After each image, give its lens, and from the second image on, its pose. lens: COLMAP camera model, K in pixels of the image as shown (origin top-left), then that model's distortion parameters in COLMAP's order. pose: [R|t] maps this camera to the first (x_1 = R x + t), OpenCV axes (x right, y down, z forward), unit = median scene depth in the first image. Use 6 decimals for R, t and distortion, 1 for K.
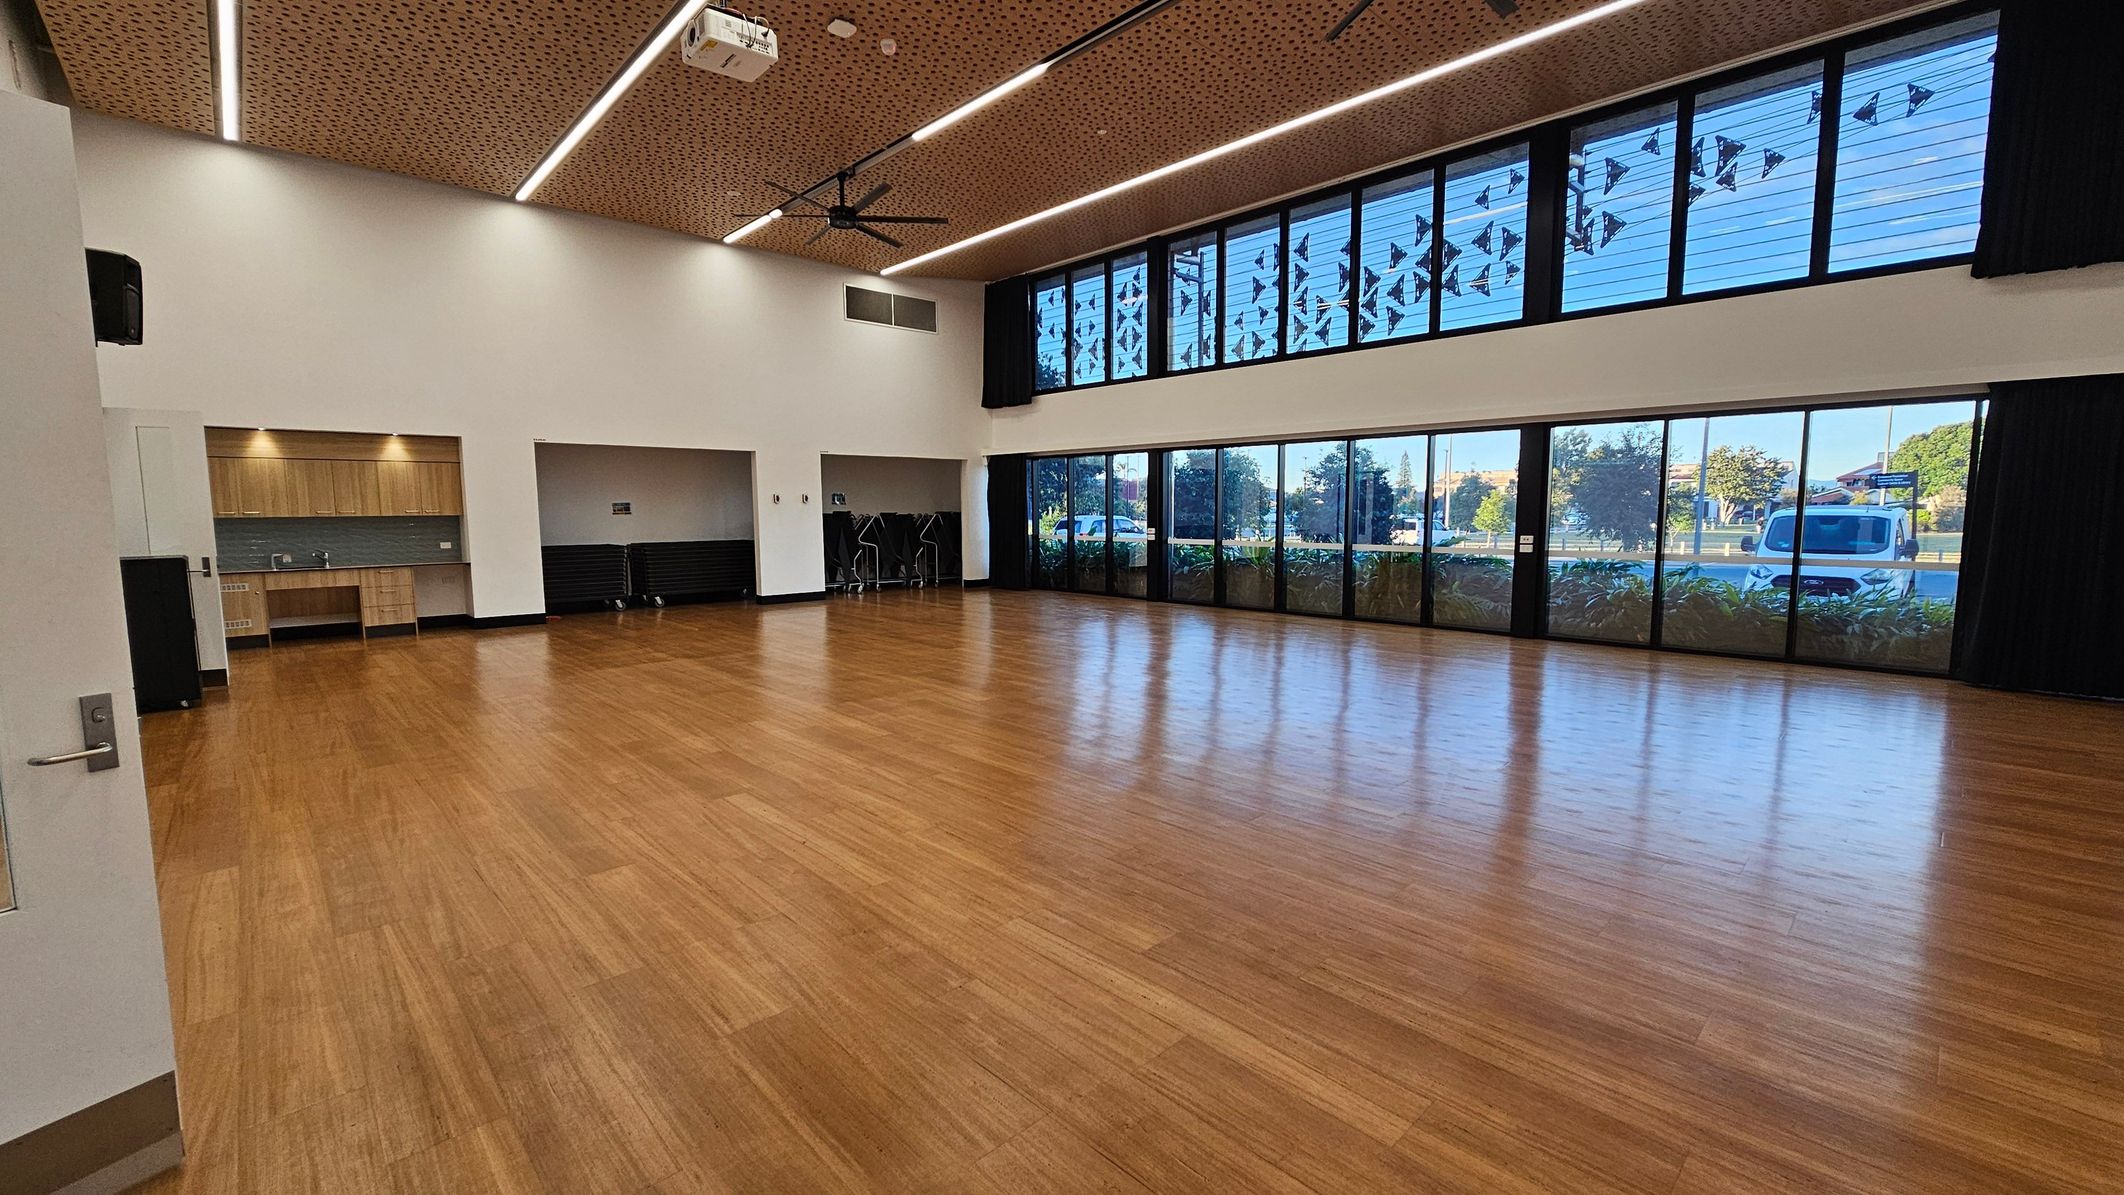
lens RADIAL K [[866.9, 0, 1068.0], [0, 866.9, 593.5], [0, 0, 1]] dist [-0.004193, -0.000190]
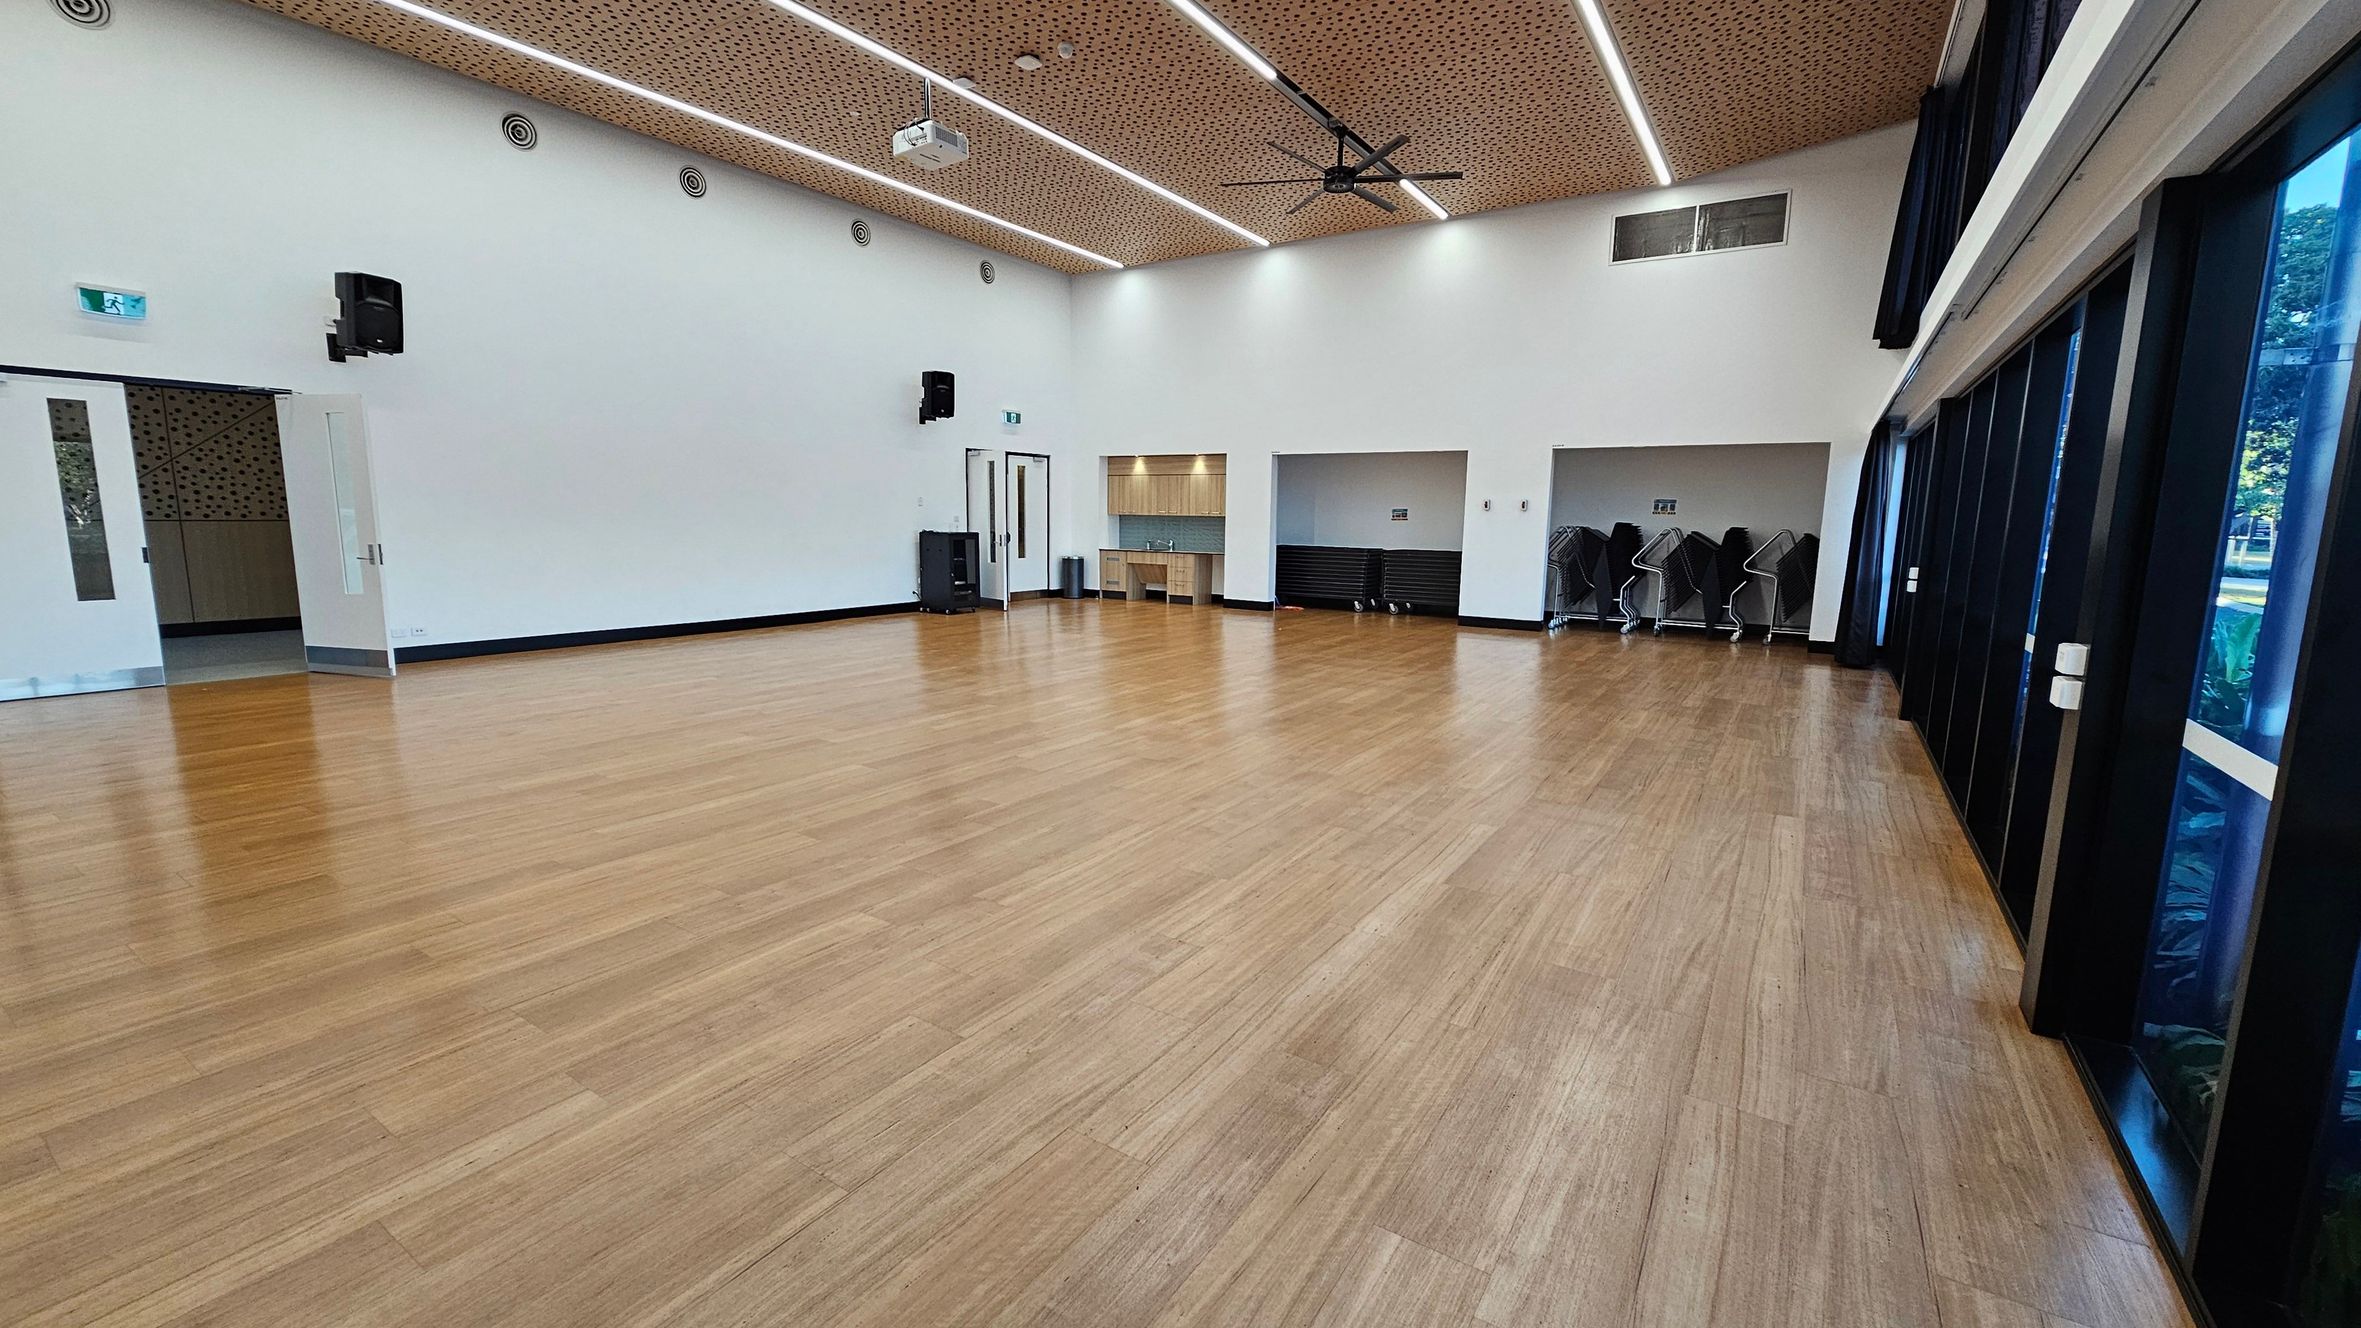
lens RADIAL K [[963.6, 0, 1195.6], [0, 963.6, 654.1], [0, 0, 1]] dist [-0.004193, -0.000190]
pose [[0.228916, 0.150784, -0.961697, 0.558194], [-0.113630, 0.985316, 0.127439, -0.055020], [0.966791, 0.080105, 0.242688, 0.526199]]
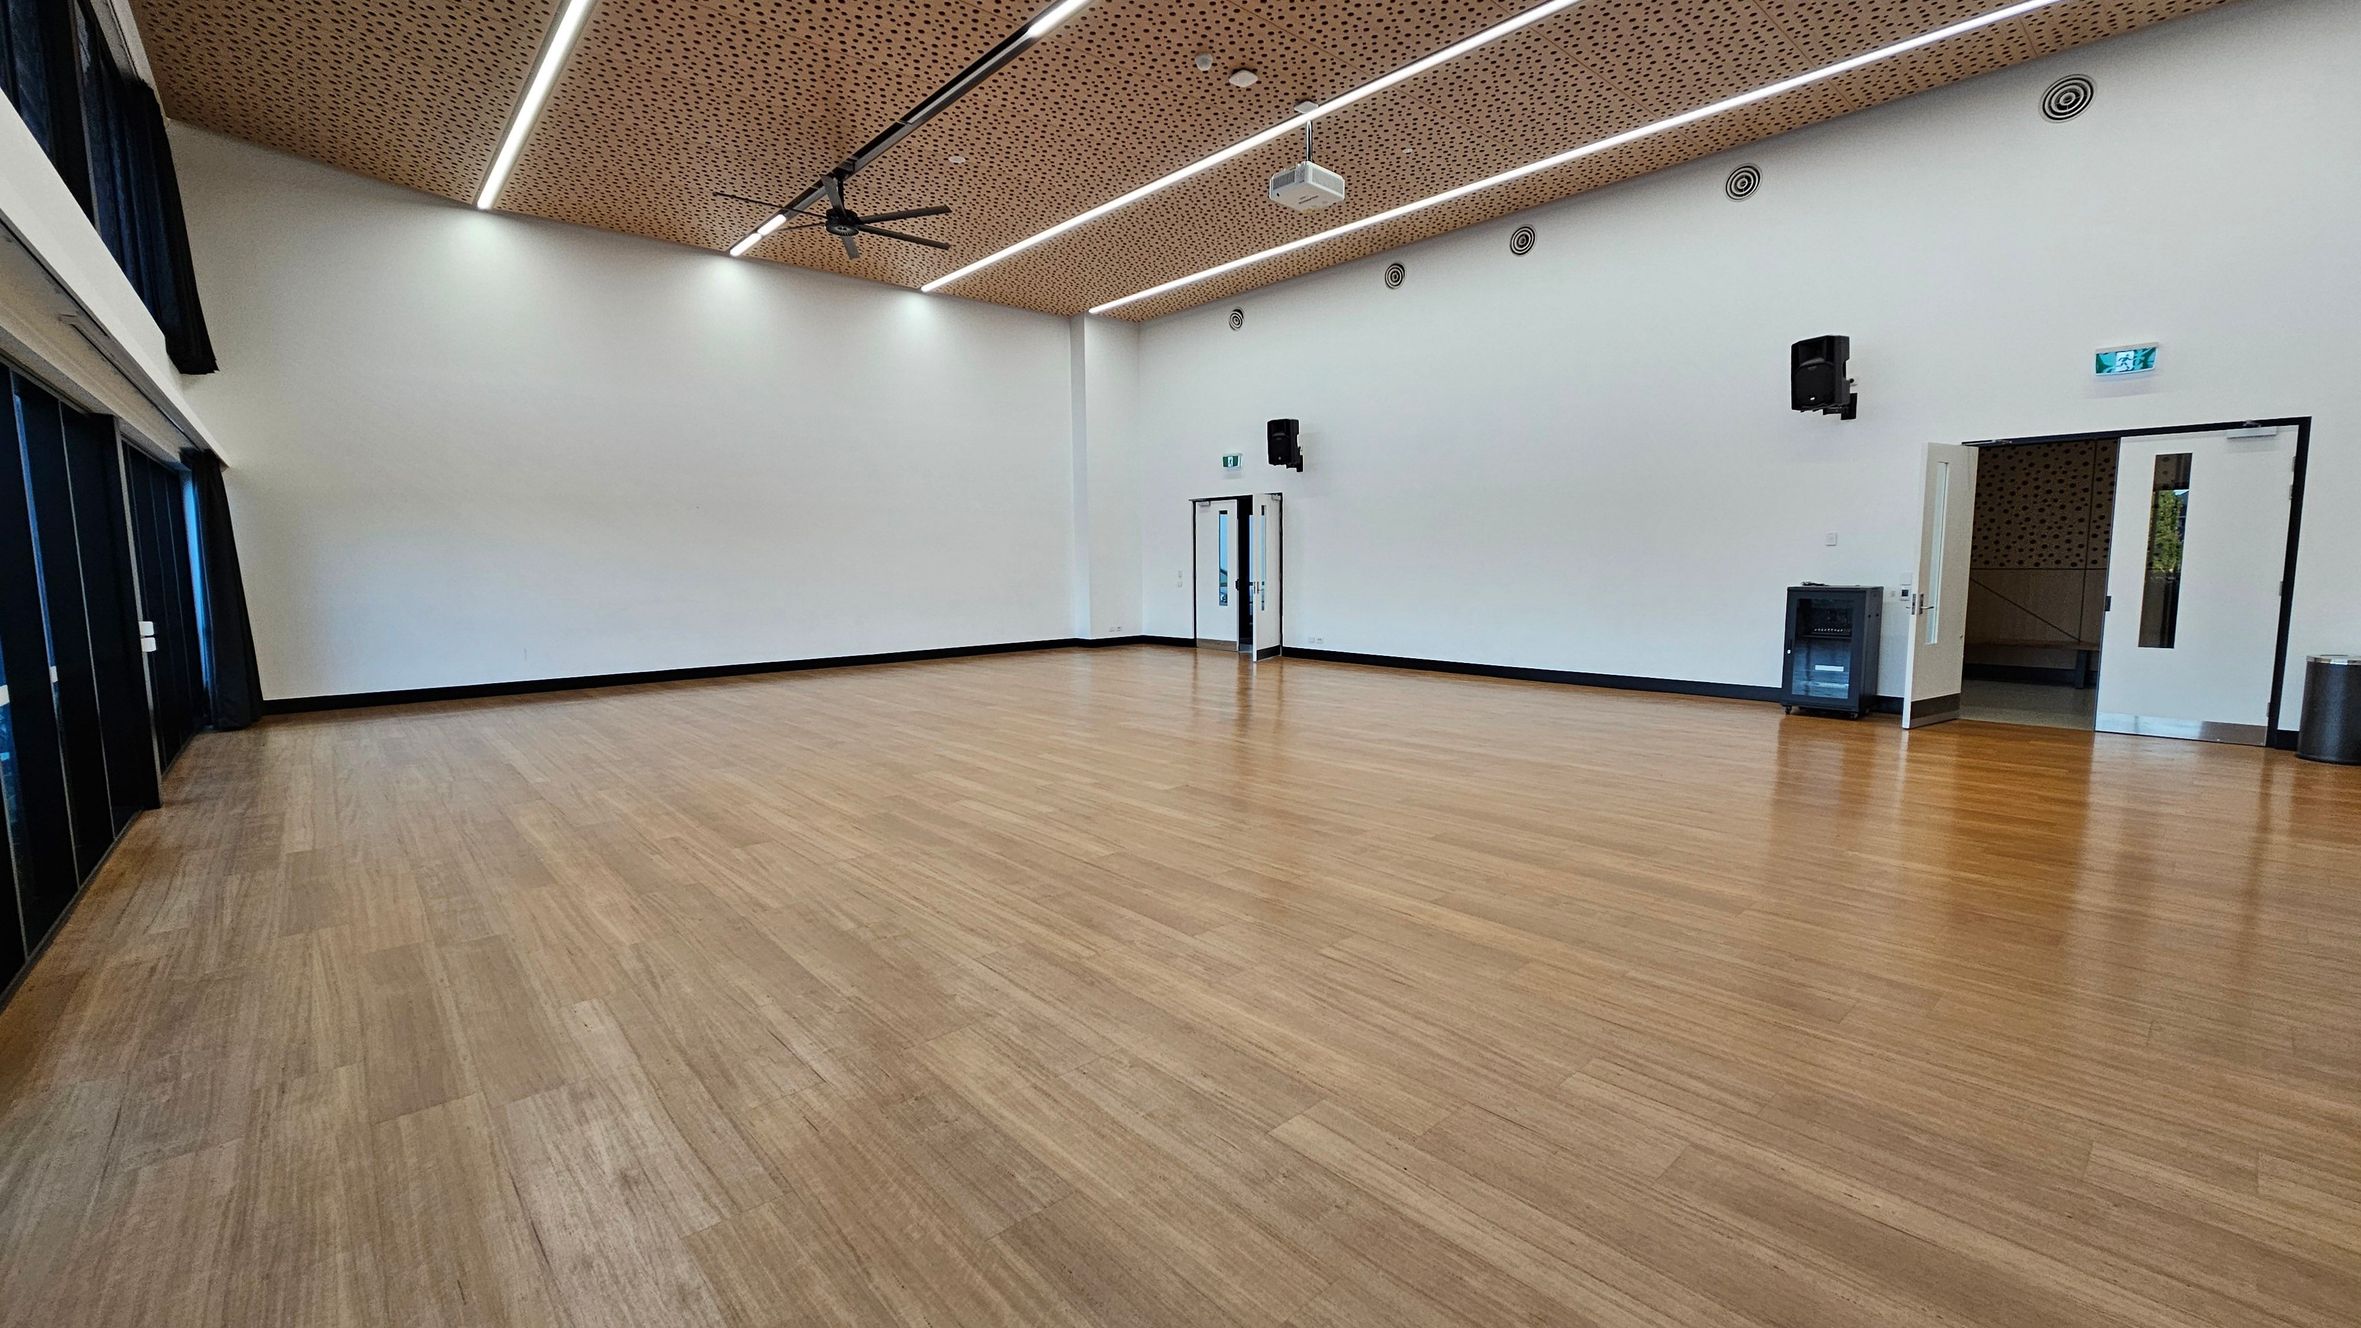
lens RADIAL K [[963.6, 0, 1148.4], [0, 963.6, 666.1], [0, 0, 1]] dist [-0.004193, -0.000190]
pose [[-0.997381, 0.008232, 0.071853, -0.115040], [0.023335, 0.976996, 0.211976, -0.119844], [-0.068456, 0.213098, -0.974630, 1.199785]]
